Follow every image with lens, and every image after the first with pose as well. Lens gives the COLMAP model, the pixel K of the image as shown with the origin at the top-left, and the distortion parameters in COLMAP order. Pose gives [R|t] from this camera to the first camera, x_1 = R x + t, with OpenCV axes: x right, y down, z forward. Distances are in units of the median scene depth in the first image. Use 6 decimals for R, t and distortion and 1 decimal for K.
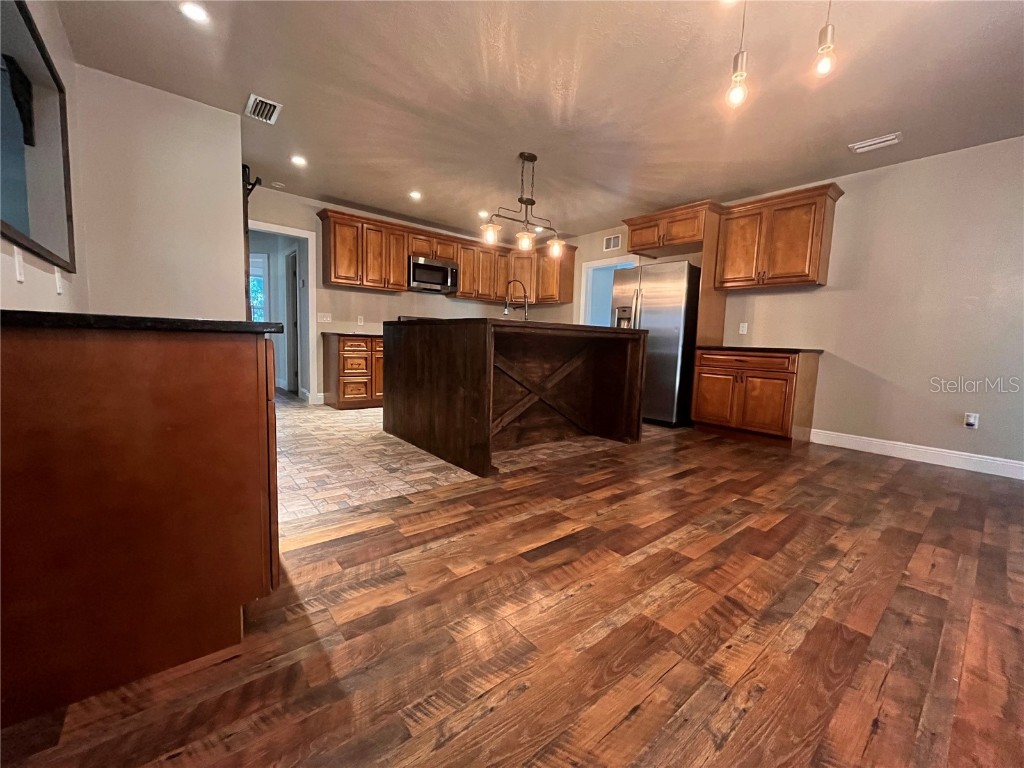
lens RADIAL K [[411.7, 0, 511.0], [0, 411.7, 381.6], [0, 0, 1]] dist [0.002043, -0.000320]
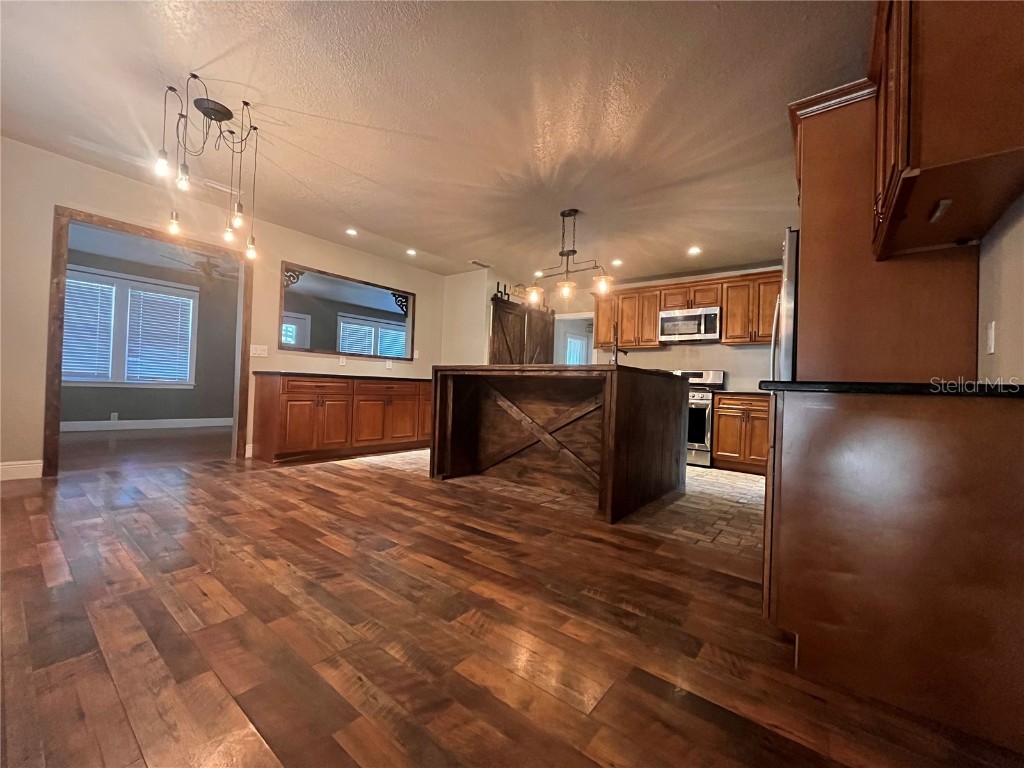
lens RADIAL K [[411.7, 0, 509.6], [0, 411.7, 383.1], [0, 0, 1]] dist [0.002043, -0.000320]
pose [[0.208542, -0.038503, -0.977255, 1.238214], [-0.128826, 0.989437, -0.066474, -0.025602], [0.969492, 0.139759, 0.201378, 0.838458]]
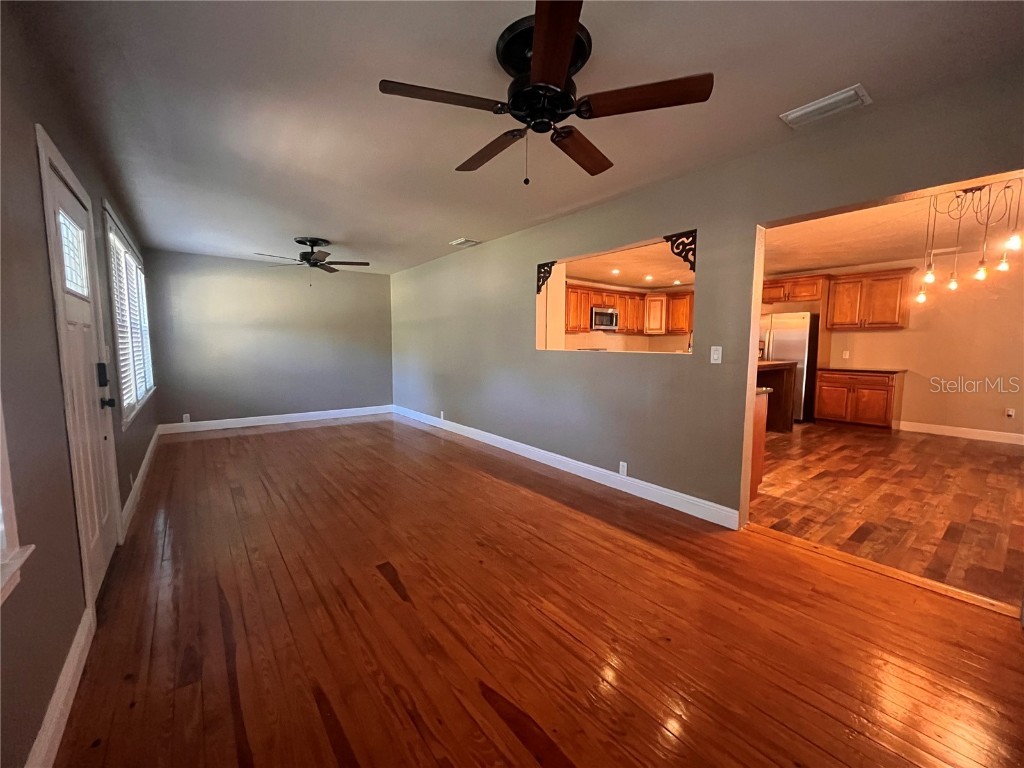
lens RADIAL K [[411.7, 0, 511.7], [0, 411.7, 383.3], [0, 0, 1]] dist [0.002043, -0.000320]
pose [[0.999055, -0.030892, -0.030573, -0.899538], [0.030790, 0.999519, -0.003801, -0.088060], [0.030676, 0.002856, 0.999525, -0.778044]]
